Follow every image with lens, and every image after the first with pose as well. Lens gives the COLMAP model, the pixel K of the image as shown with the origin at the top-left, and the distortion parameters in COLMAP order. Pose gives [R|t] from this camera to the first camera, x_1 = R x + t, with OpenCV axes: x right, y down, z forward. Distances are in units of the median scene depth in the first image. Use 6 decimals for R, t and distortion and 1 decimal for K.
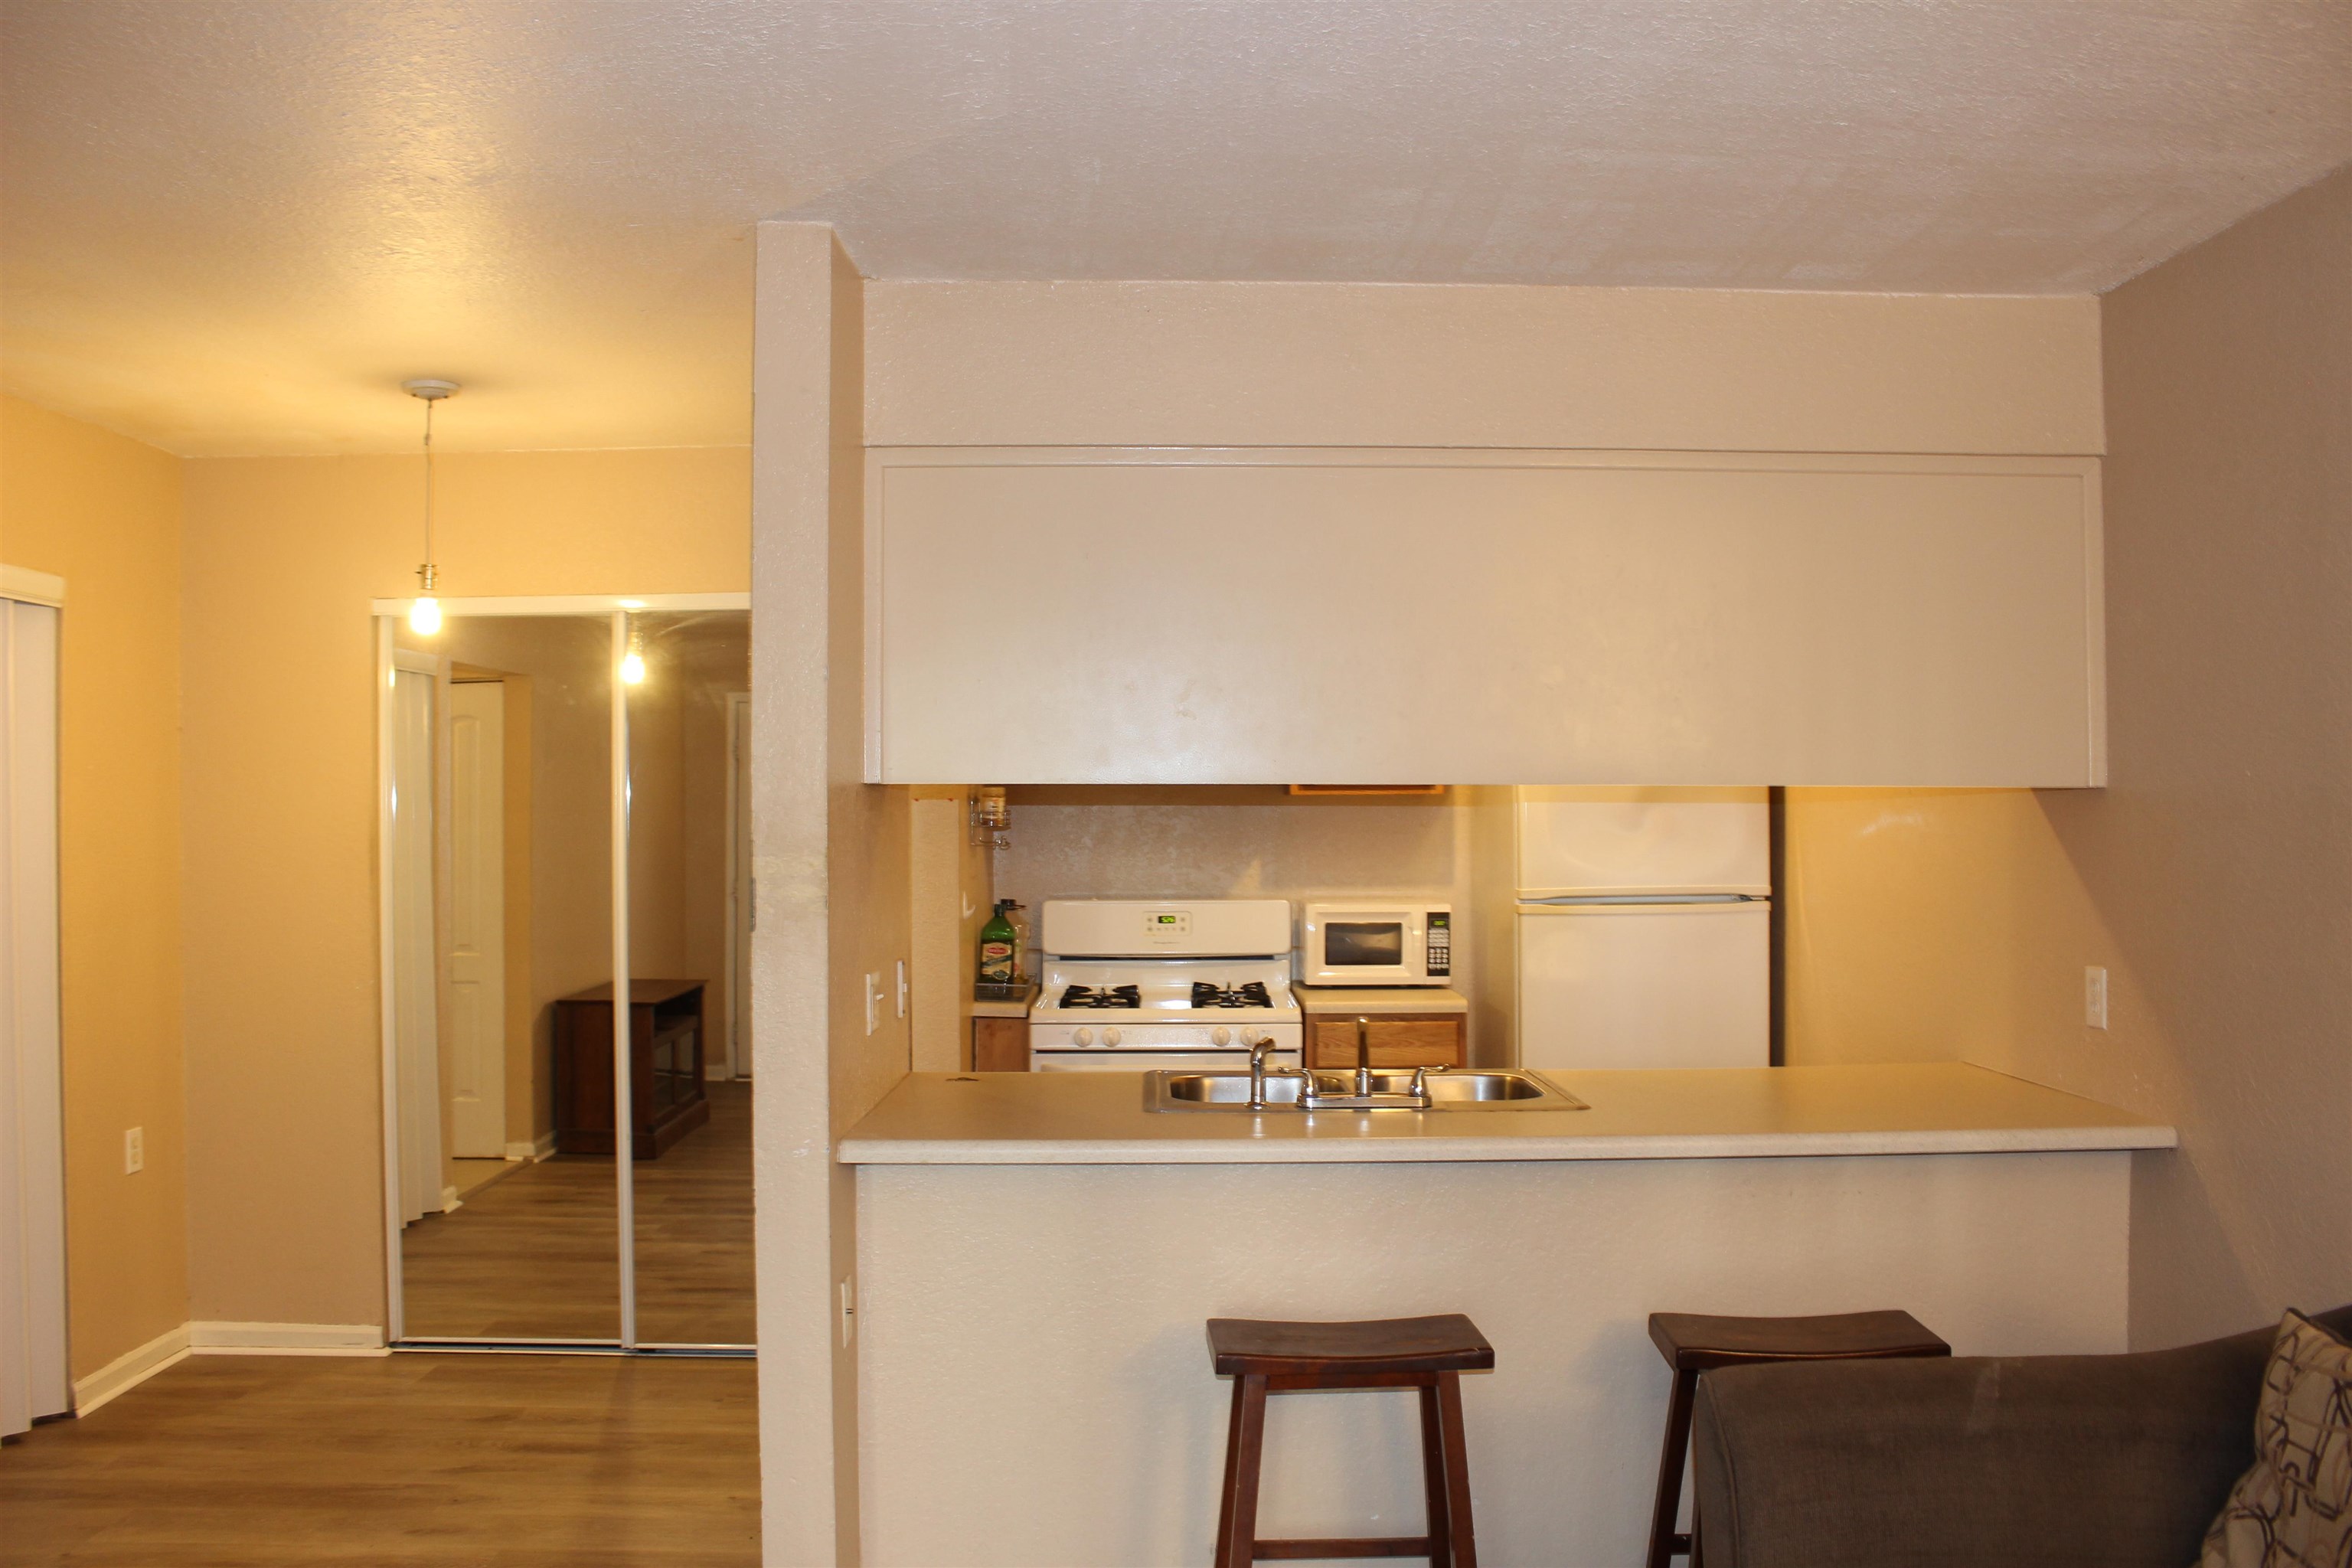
lens RADIAL K [[1934.7, 0, 1174.2], [0, 1934.7, 815.5], [0, 0, 1]] dist [-0.163765, 0.145196]
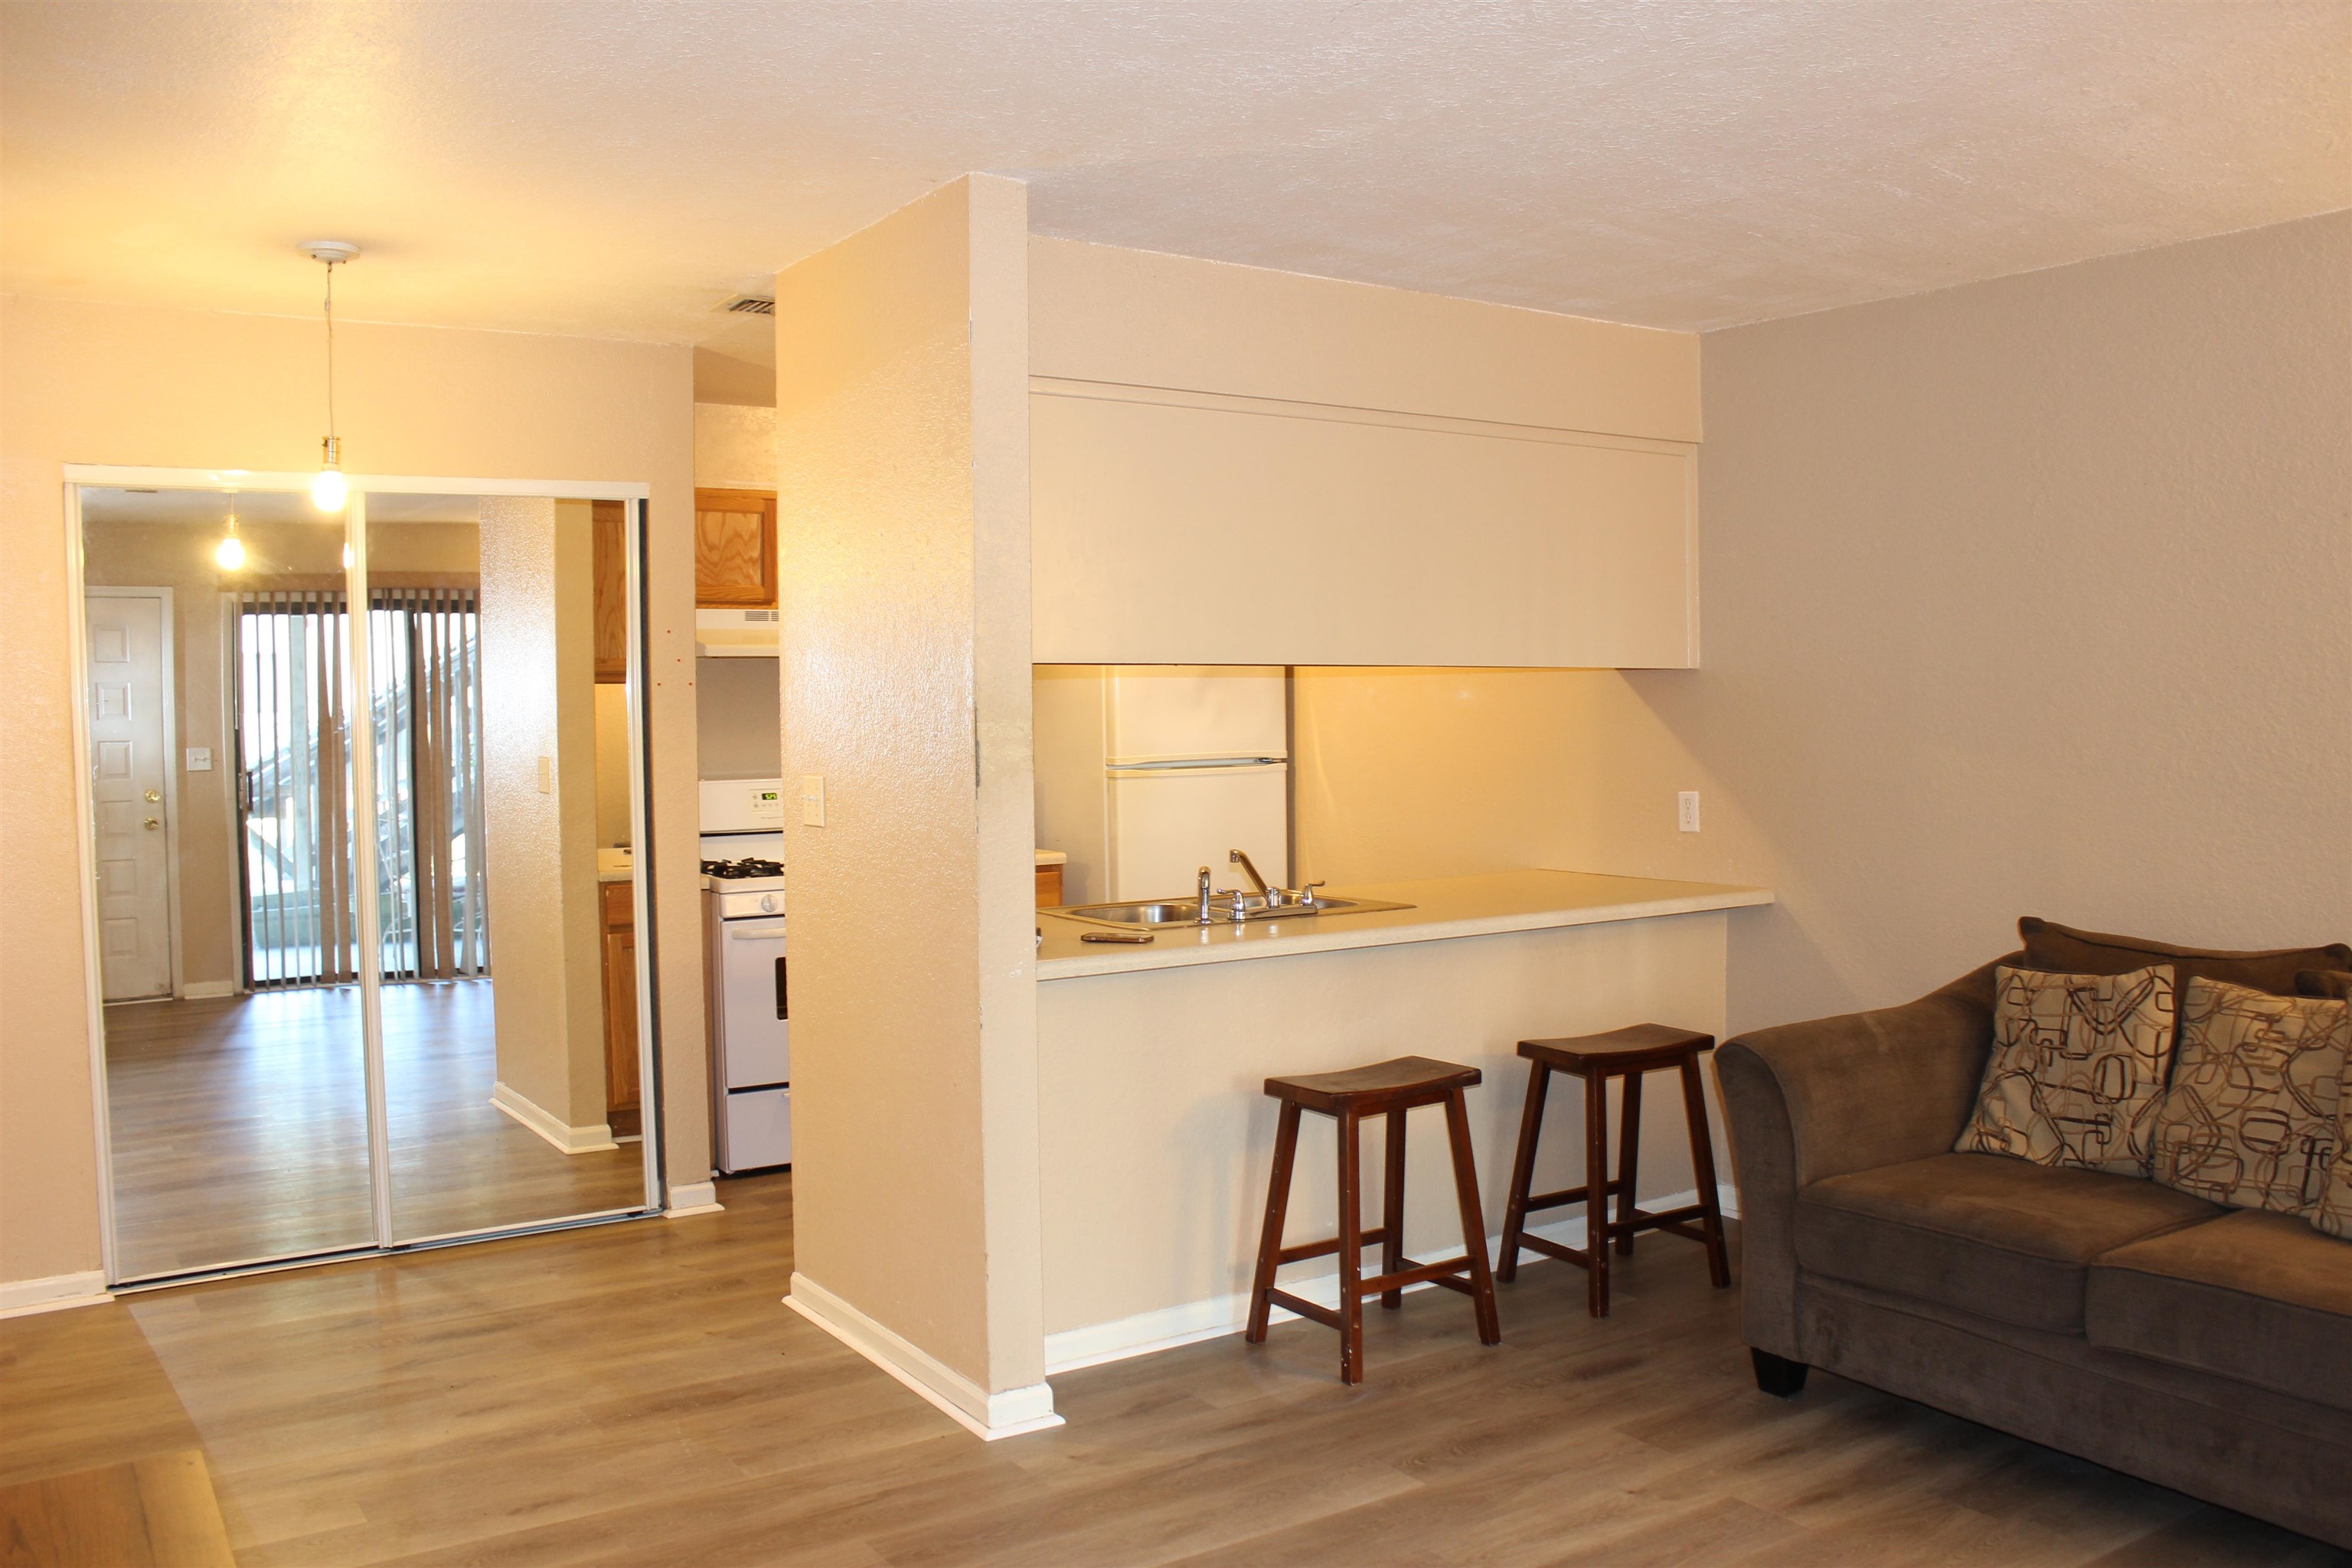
lens RADIAL K [[1934.7, 0, 1174.2], [0, 1934.7, 815.5], [0, 0, 1]] dist [-0.163765, 0.145196]
pose [[0.837113, -0.039547, 0.545599, -0.658917], [0.010588, 0.998368, 0.056119, 0.010951], [-0.546928, -0.041201, 0.836165, -0.039155]]
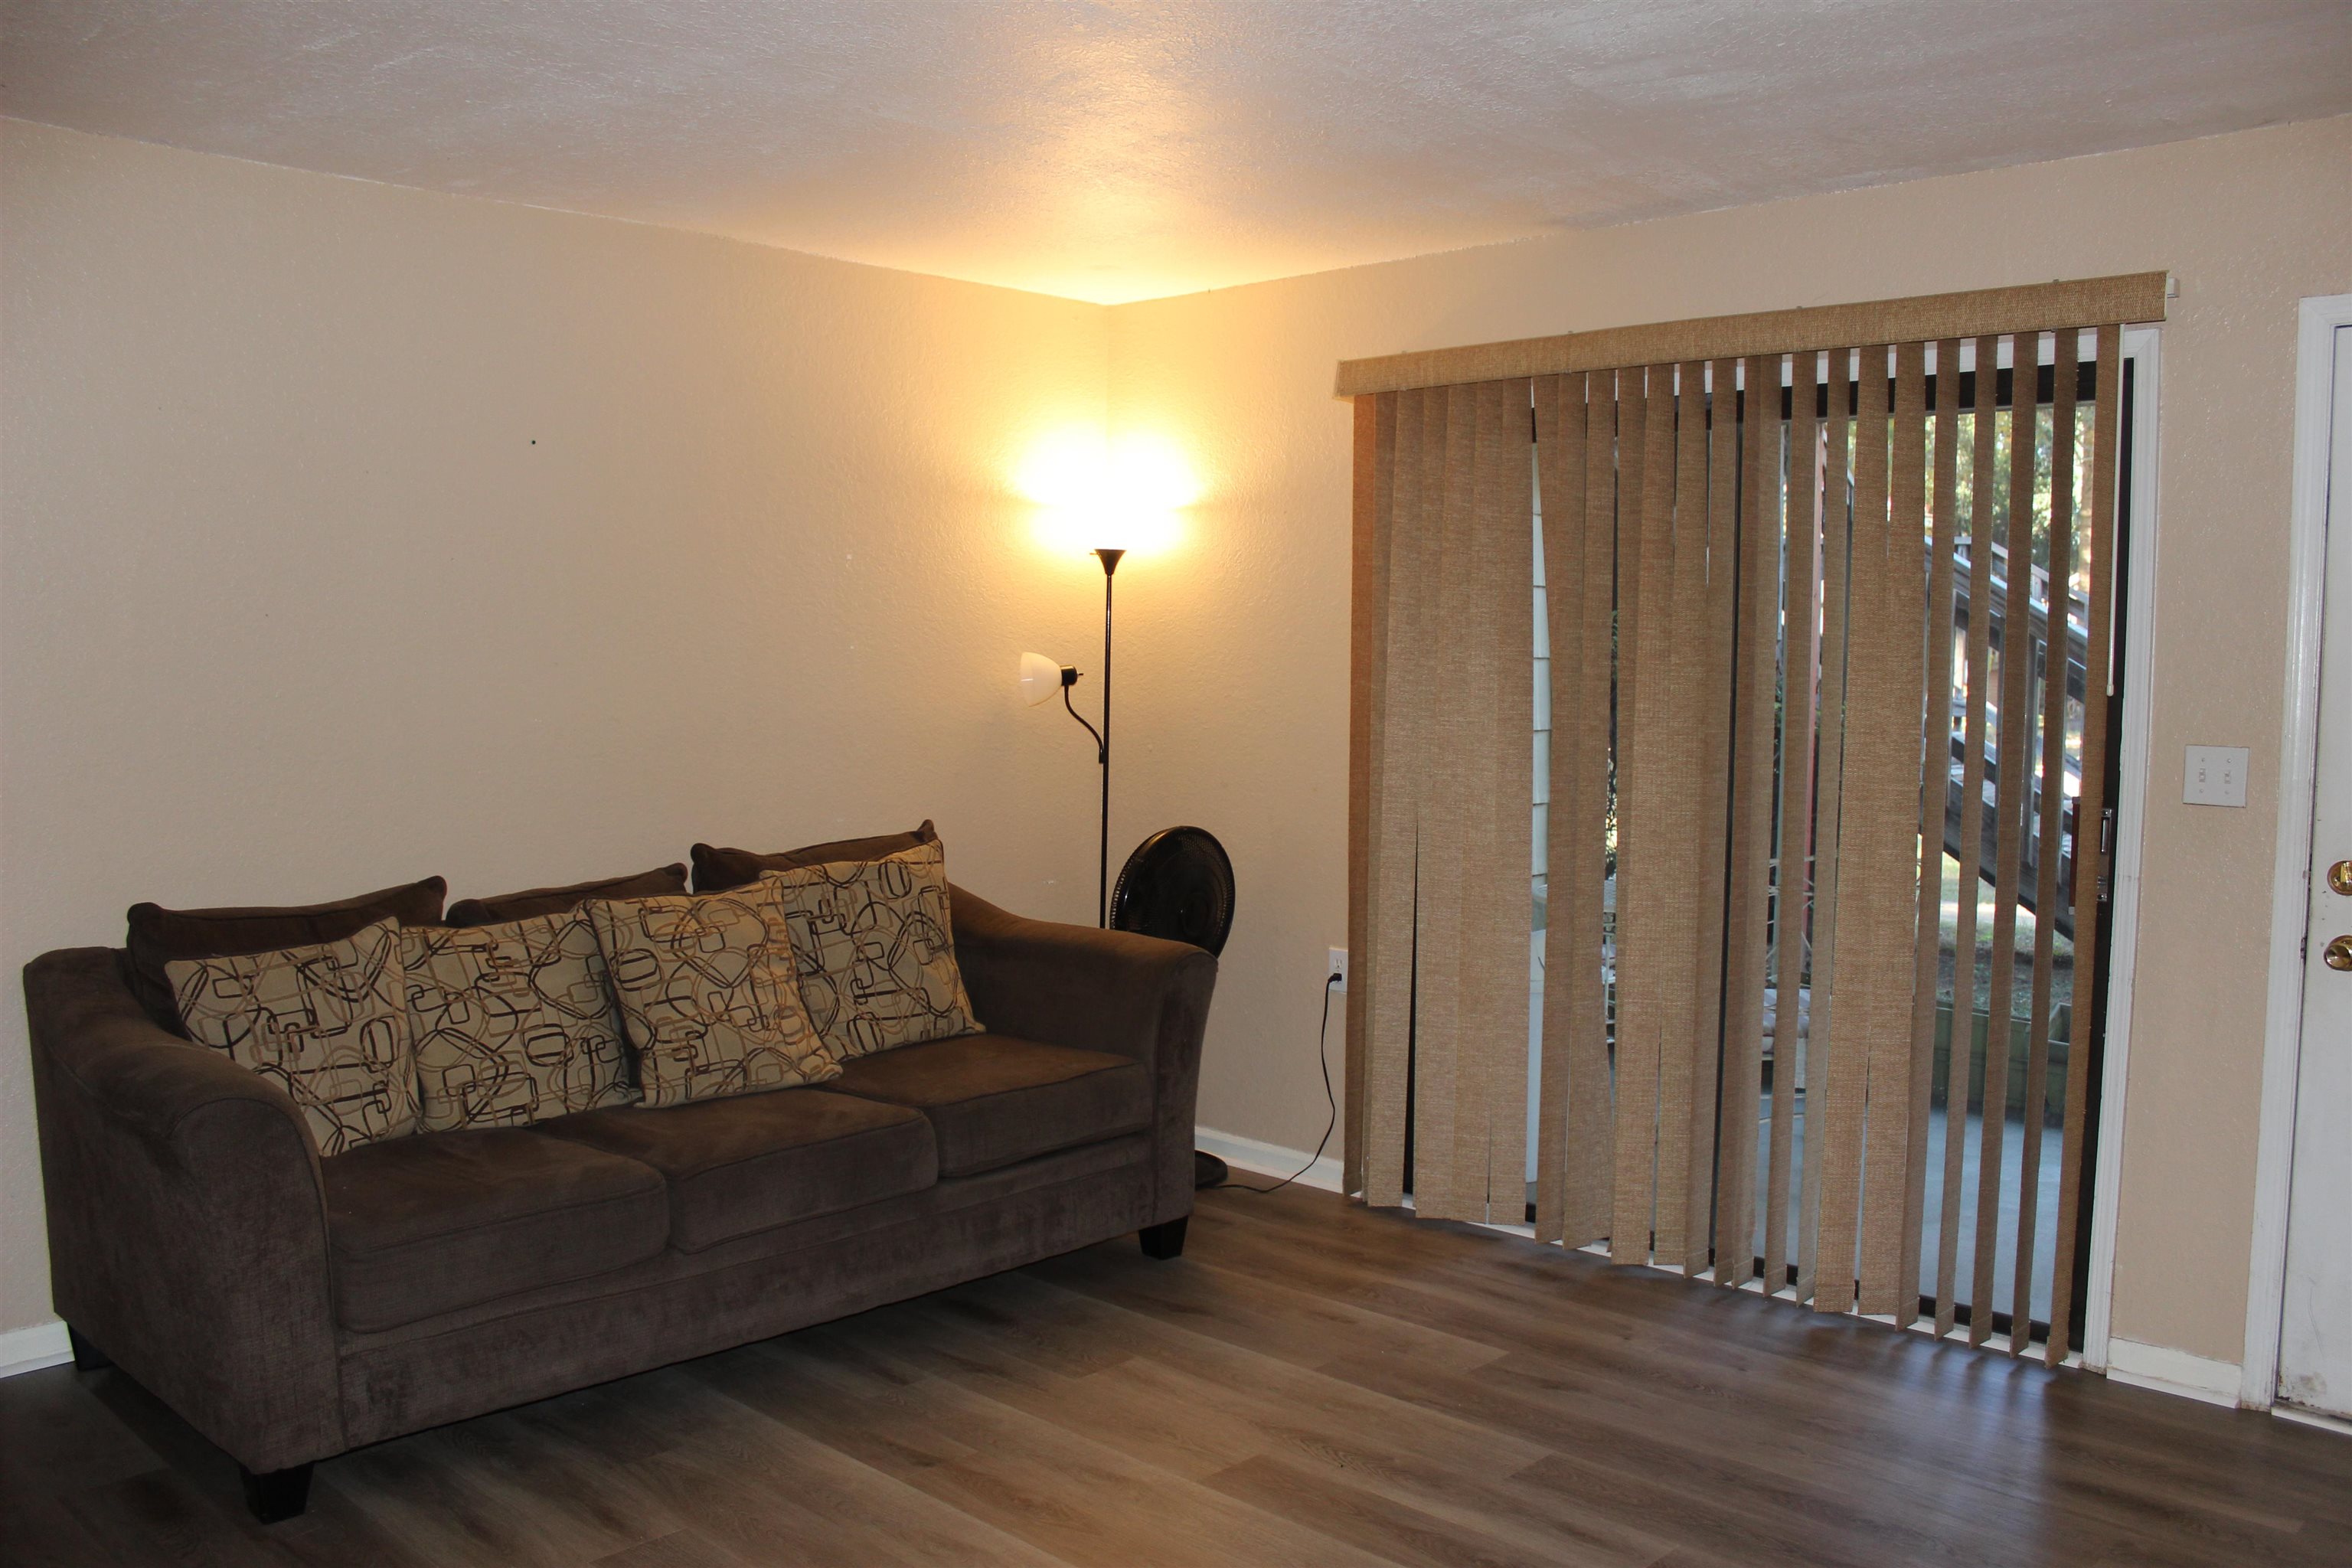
lens RADIAL K [[1934.7, 0, 1174.2], [0, 1934.7, 815.5], [0, 0, 1]] dist [-0.163765, 0.145196]
pose [[-0.706946, -0.069404, 0.703854, -0.660013], [-0.004857, 0.995627, 0.093296, 0.003918], [-0.707251, 0.062536, -0.704191, 0.952754]]
